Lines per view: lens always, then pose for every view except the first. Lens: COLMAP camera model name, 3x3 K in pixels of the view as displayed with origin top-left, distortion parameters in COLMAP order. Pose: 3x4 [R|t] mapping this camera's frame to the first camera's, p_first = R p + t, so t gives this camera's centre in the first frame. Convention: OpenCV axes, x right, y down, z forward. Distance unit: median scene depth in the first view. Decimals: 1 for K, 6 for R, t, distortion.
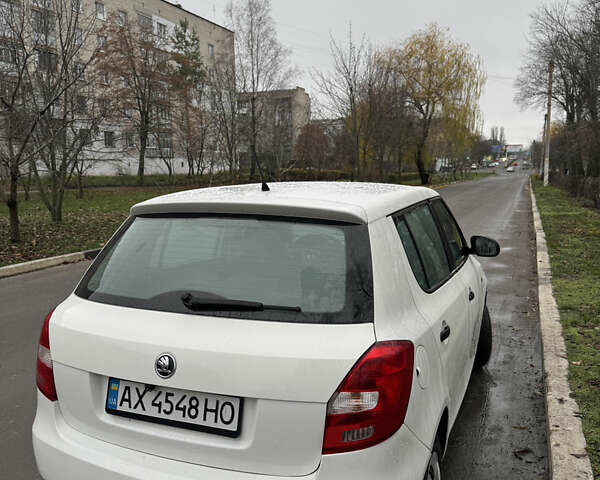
lens RADIAL K [[553.0, 0, 300.0], [0, 553.0, 232.4], [0, 0, 1]] dist [0.156867, -0.277854]
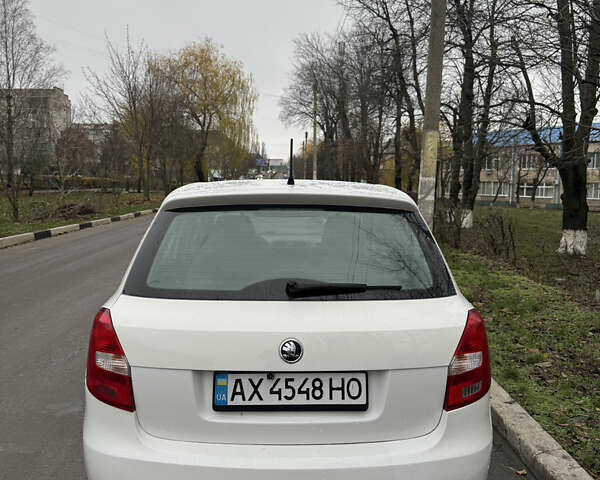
lens RADIAL K [[553.0, 0, 300.0], [0, 553.0, 232.4], [0, 0, 1]] dist [0.156867, -0.277854]
pose [[0.917278, -0.026254, 0.397382, -0.588540], [0.033684, 0.999364, -0.011728, 0.033619], [-0.396821, 0.024143, 0.917578, 0.060113]]
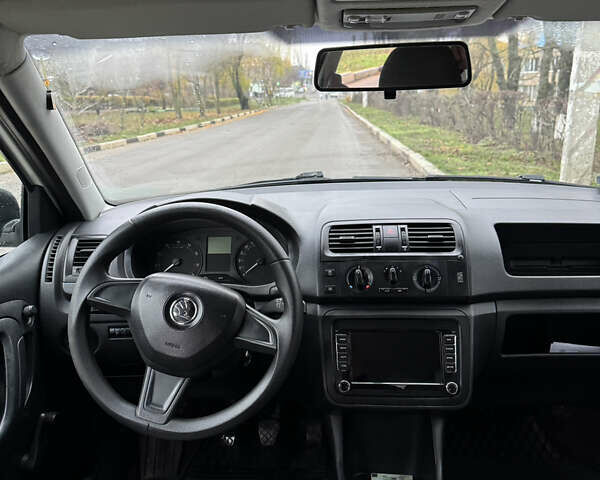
lens RADIAL K [[553.0, 0, 300.0], [0, 553.0, 232.4], [0, 0, 1]] dist [0.156867, -0.277854]
pose [[0.945509, -0.100491, 0.309700, 0.003858], [0.061544, 0.989193, 0.133080, -0.031185], [-0.319726, -0.106768, 0.941475, 1.625814]]
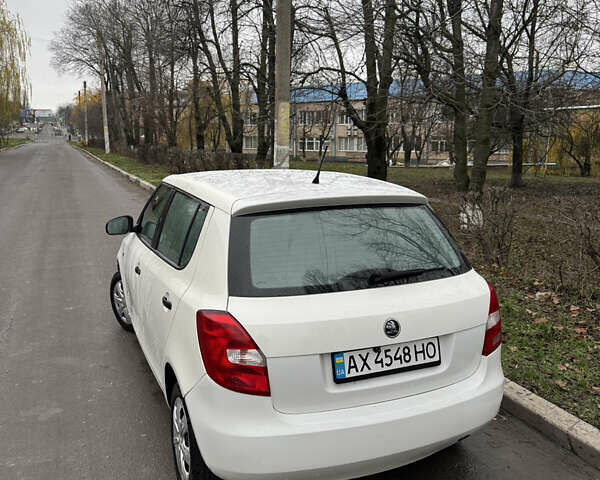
lens RADIAL K [[557.2, 0, 294.3], [0, 557.2, 224.6], [0, 0, 1]] dist [0.148881, -0.319592]
pose [[0.708511, -0.108015, 0.697384, -1.199522], [0.075727, 0.994148, 0.077044, -0.106235], [-0.701625, -0.001776, 0.712544, 0.233673]]
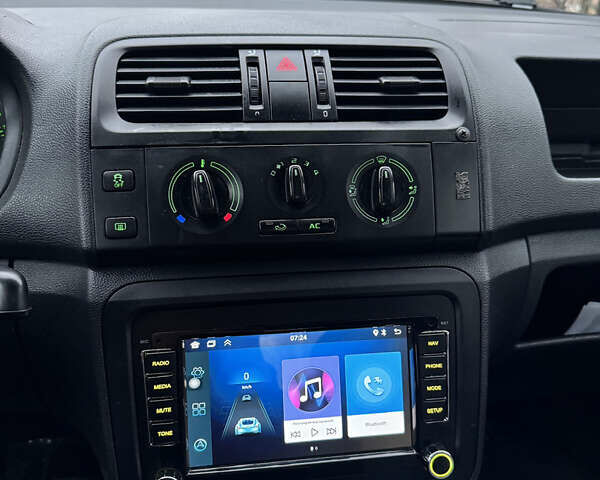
lens RADIAL K [[557.2, 0, 294.3], [0, 557.2, 224.6], [0, 0, 1]] dist [0.148881, -0.319592]
pose [[0.857648, -0.188869, 0.478298, 0.145207], [0.030188, 0.946998, 0.319817, 0.033314], [-0.513351, -0.259851, 0.817893, 1.916810]]
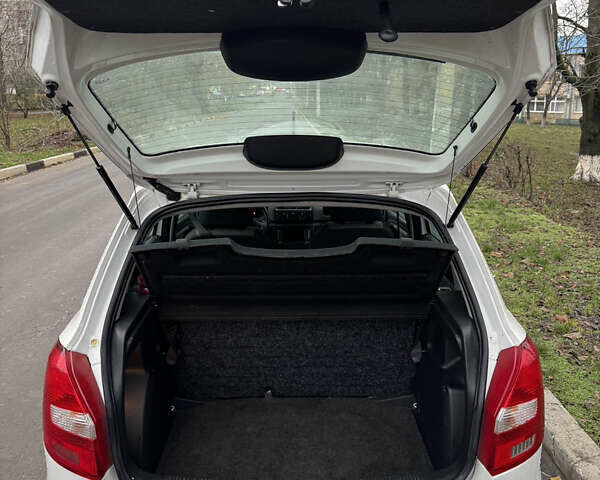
lens RADIAL K [[553.0, 0, 300.0], [0, 553.0, 232.4], [0, 0, 1]] dist [0.156867, -0.277854]
pose [[0.918989, -0.093278, 0.383091, -0.484311], [0.044483, 0.989938, 0.134329, -0.117194], [-0.391766, -0.106406, 0.913891, 0.298307]]
